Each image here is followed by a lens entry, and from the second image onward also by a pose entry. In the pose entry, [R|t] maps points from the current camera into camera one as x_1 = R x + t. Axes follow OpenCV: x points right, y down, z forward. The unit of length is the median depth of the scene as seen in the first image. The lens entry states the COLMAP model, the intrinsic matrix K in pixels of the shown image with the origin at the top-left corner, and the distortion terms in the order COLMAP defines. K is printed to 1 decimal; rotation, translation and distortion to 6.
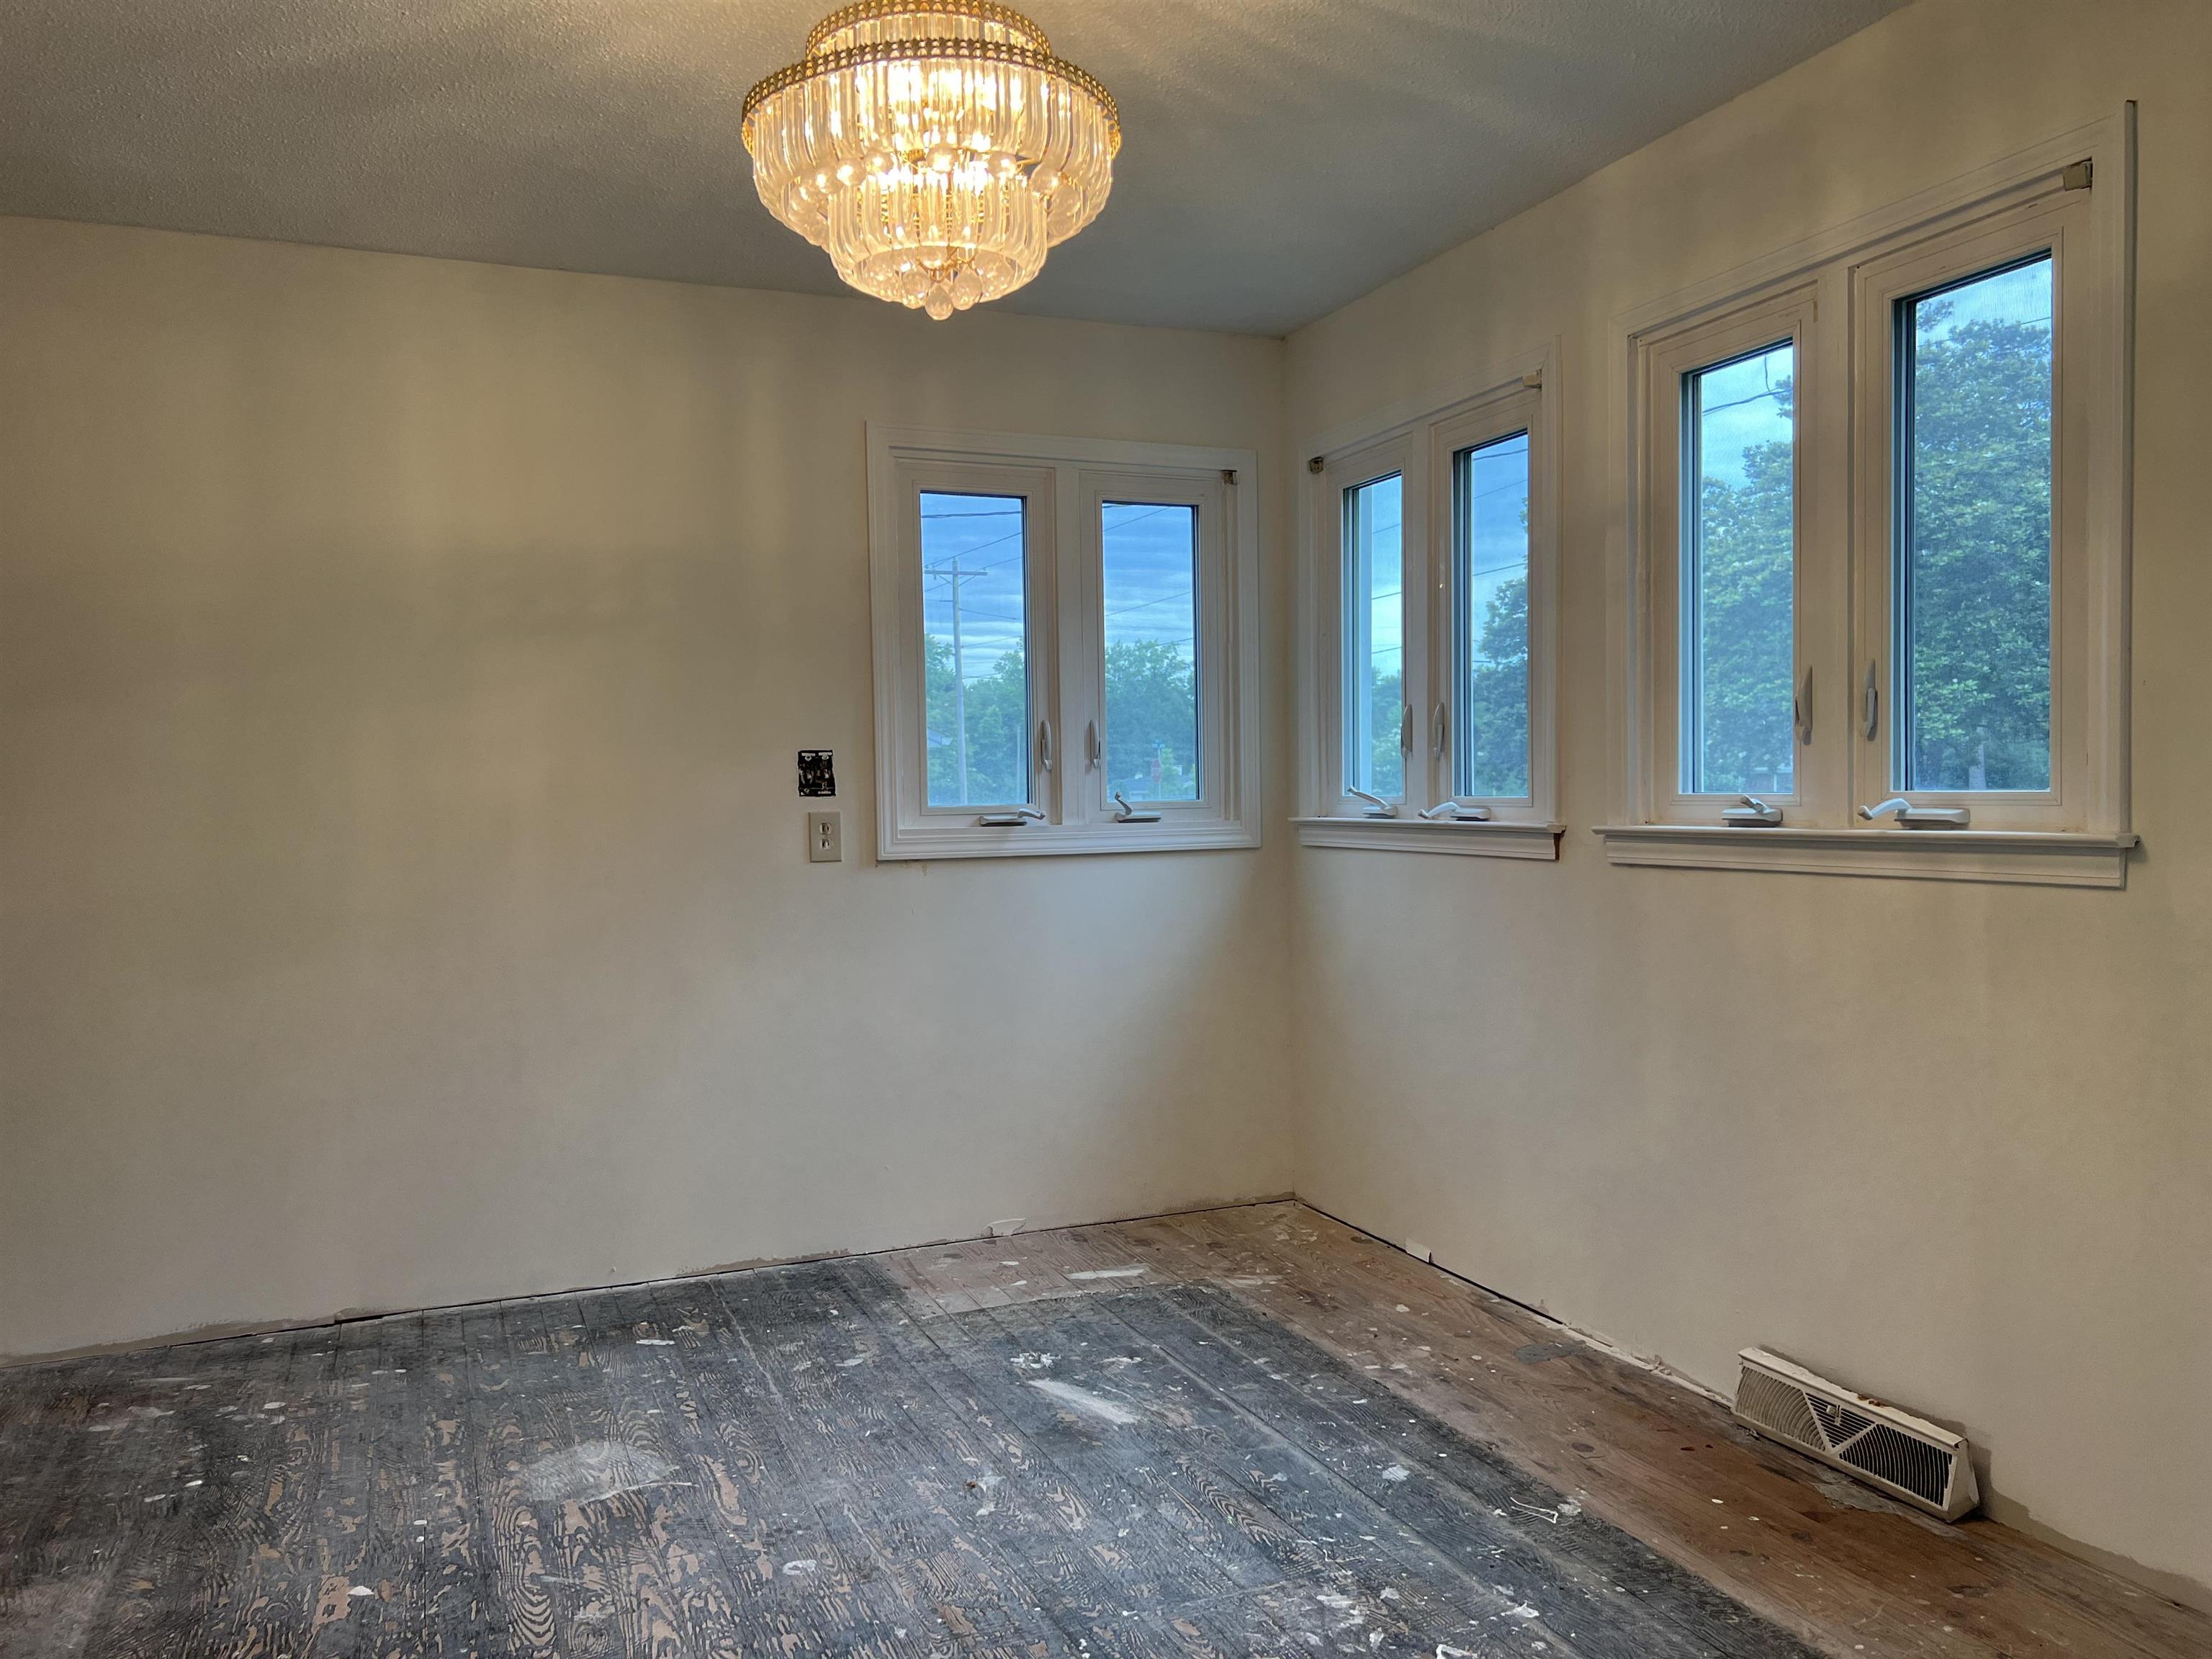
lens RADIAL K [[1660.6, 0, 1094.0], [0, 1660.6, 823.5], [0, 0, 1]] dist [0.043469, -0.012905]
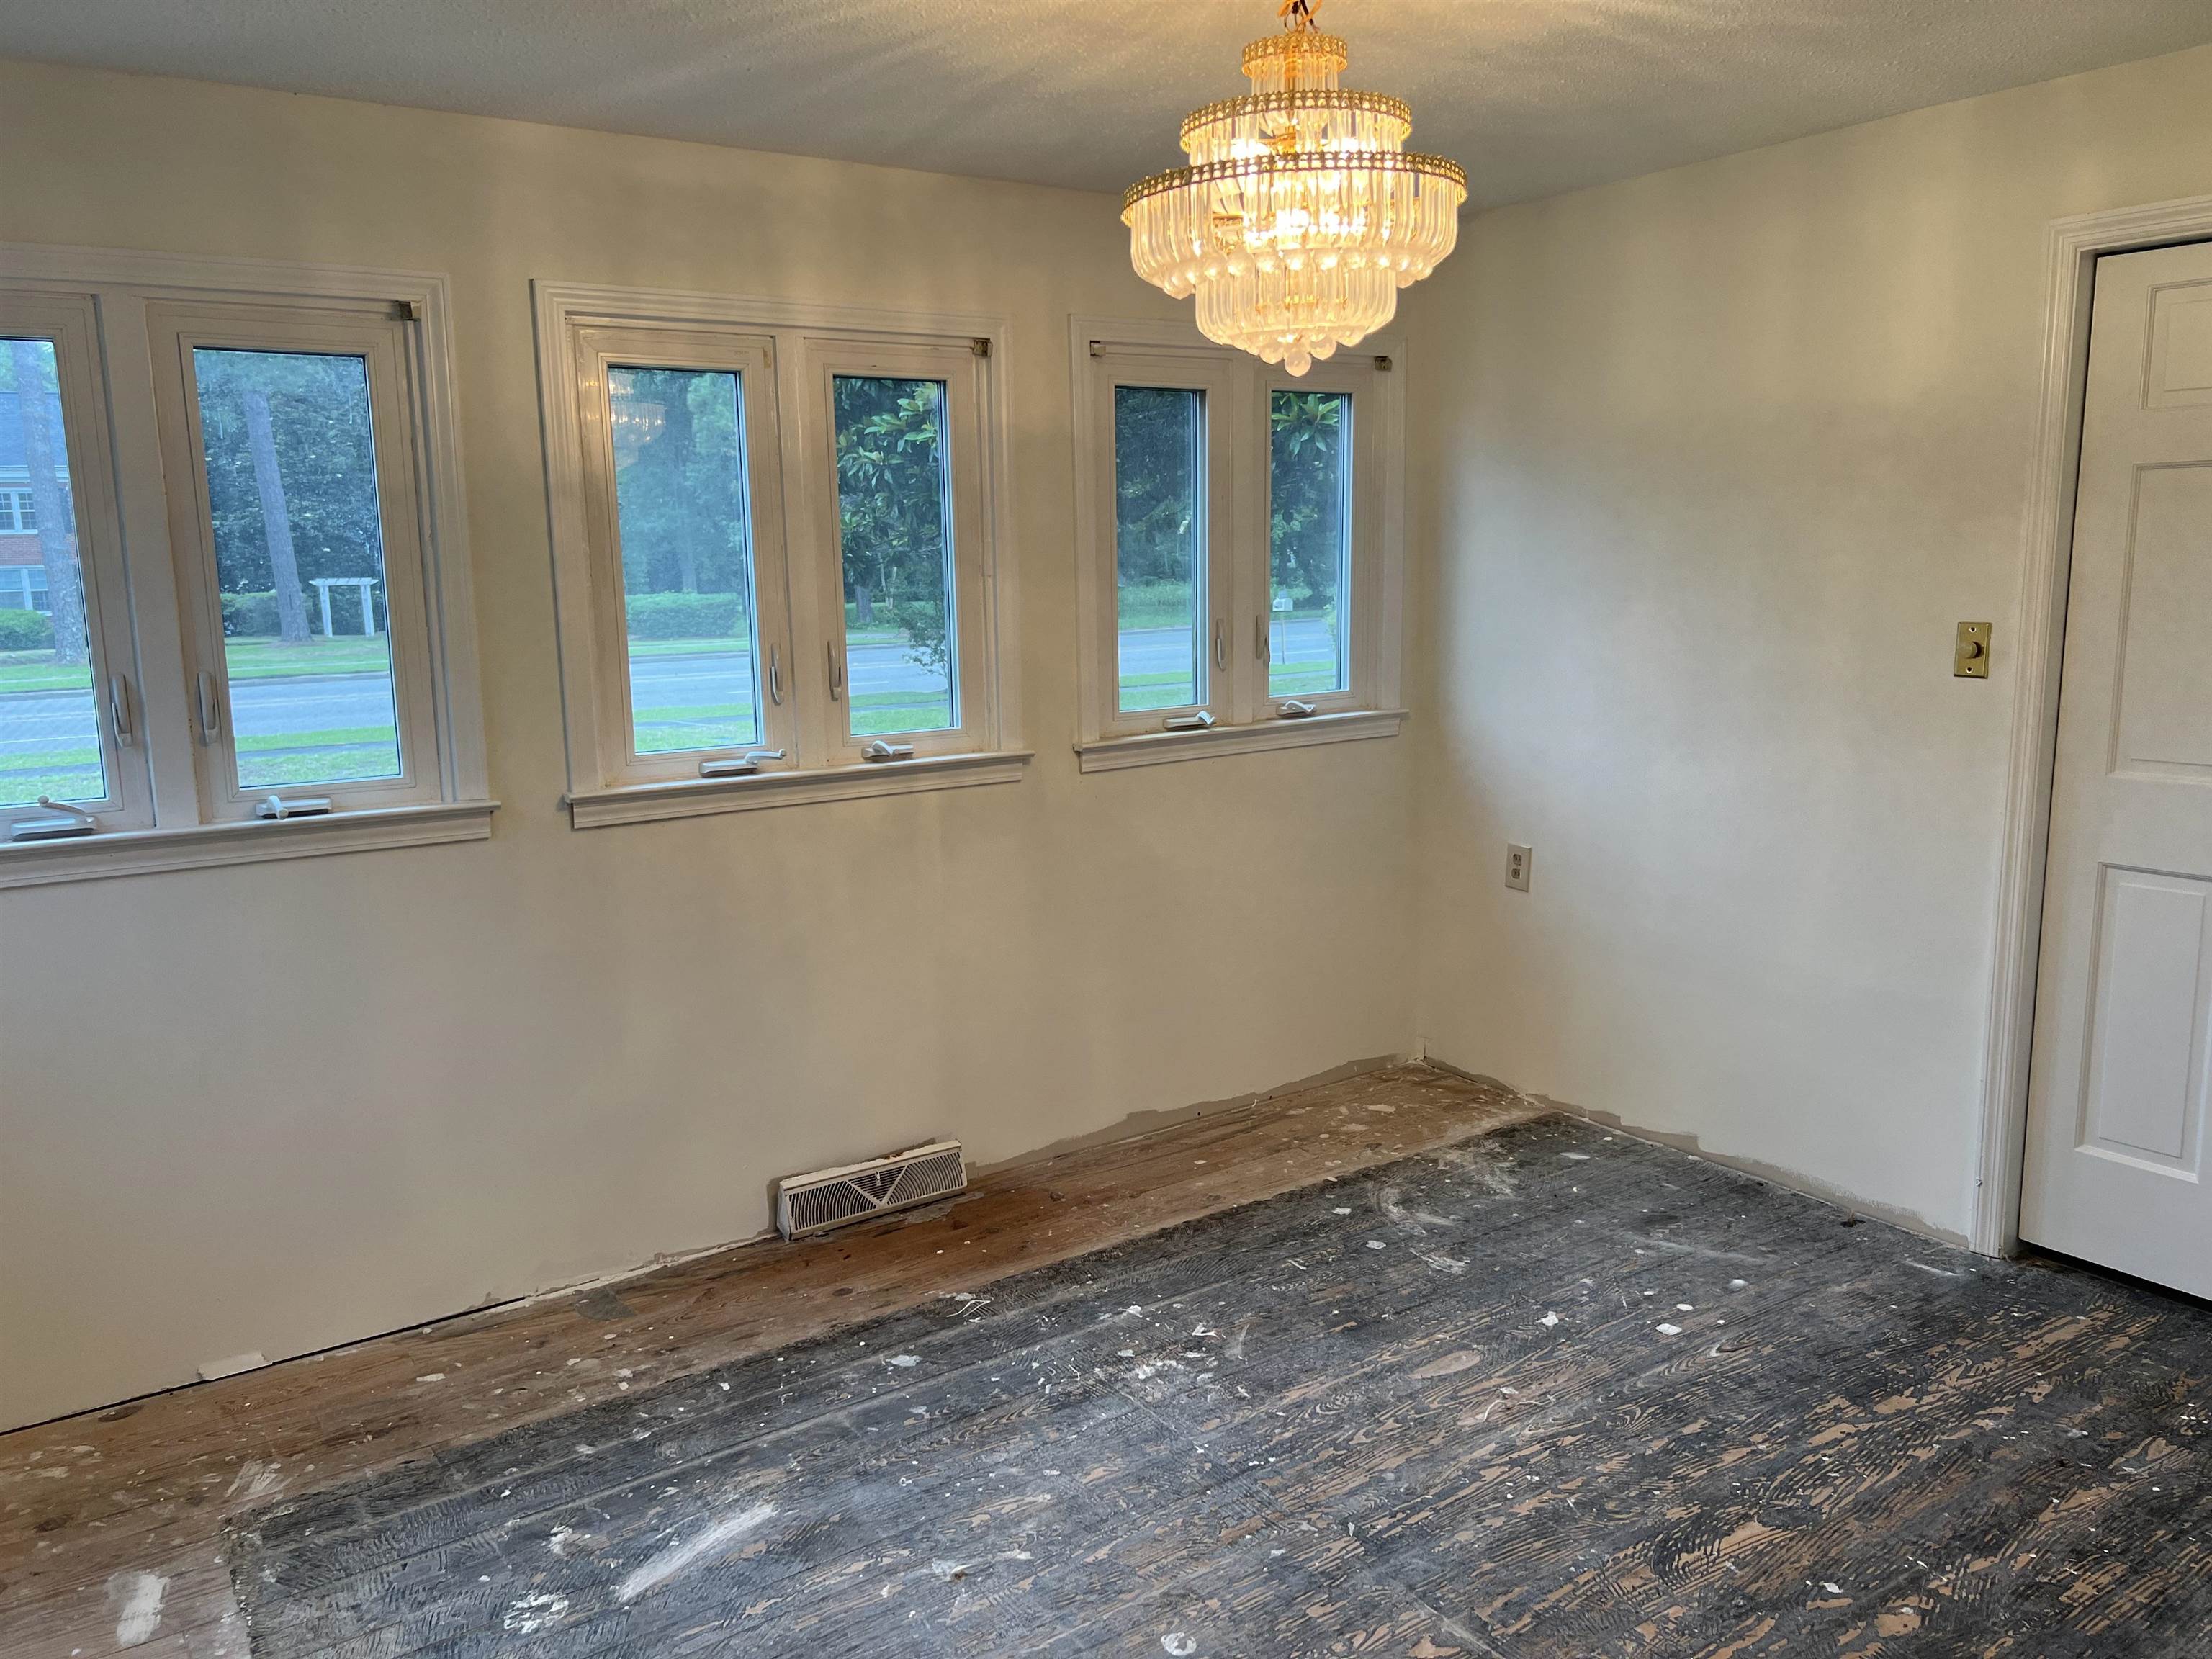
lens RADIAL K [[1660.6, 0, 1093.9], [0, 1660.6, 837.8], [0, 0, 1]] dist [0.043469, -0.012905]
pose [[-0.194913, -0.142199, 0.970458, -0.848750], [0.049177, 0.986773, 0.154467, -0.129264], [-0.979587, 0.077832, -0.185342, 0.985615]]
